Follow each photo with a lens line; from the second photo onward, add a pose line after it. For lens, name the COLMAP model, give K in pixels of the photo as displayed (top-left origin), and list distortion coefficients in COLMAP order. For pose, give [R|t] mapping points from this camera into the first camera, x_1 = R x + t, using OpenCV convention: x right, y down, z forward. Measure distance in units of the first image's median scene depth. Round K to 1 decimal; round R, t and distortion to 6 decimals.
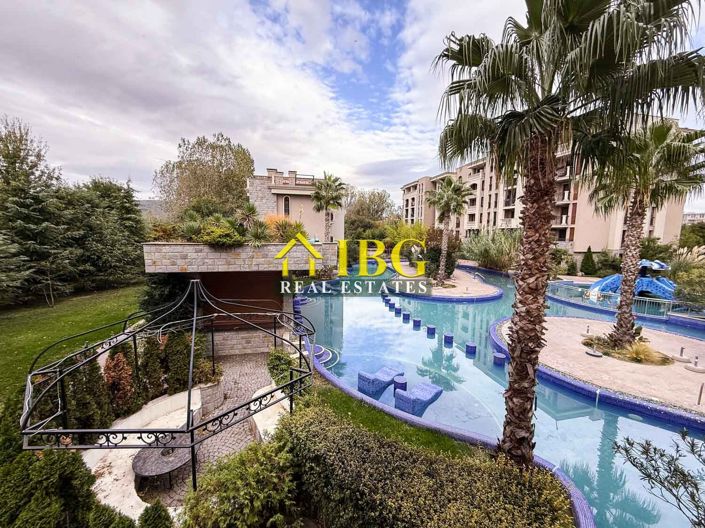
lens RADIAL K [[279.7, 0, 349.9], [0, 279.7, 262.5], [0, 0, 1]] dist [0.000709, -0.000081]
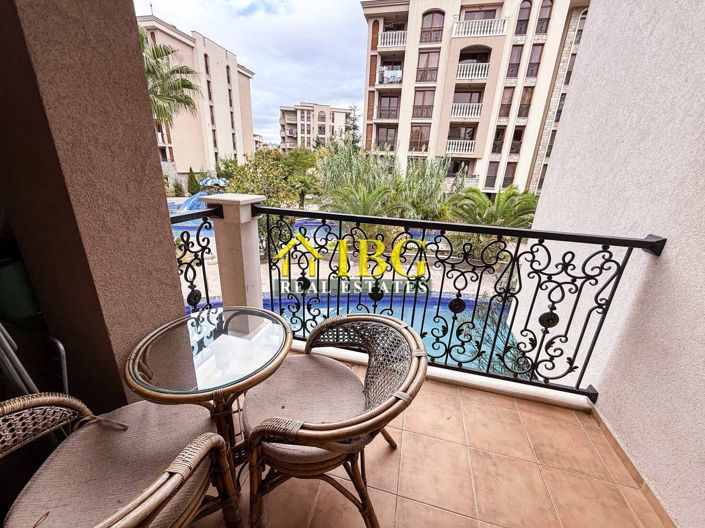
lens RADIAL K [[280.5, 0, 350.9], [0, 280.5, 264.3], [0, 0, 1]] dist [0.001460, -0.000442]
pose [[0.447413, -0.288582, 0.846488, 0.121397], [0.053620, 0.953461, 0.296710, 0.010404], [-0.892719, -0.087363, 0.442064, -0.045034]]
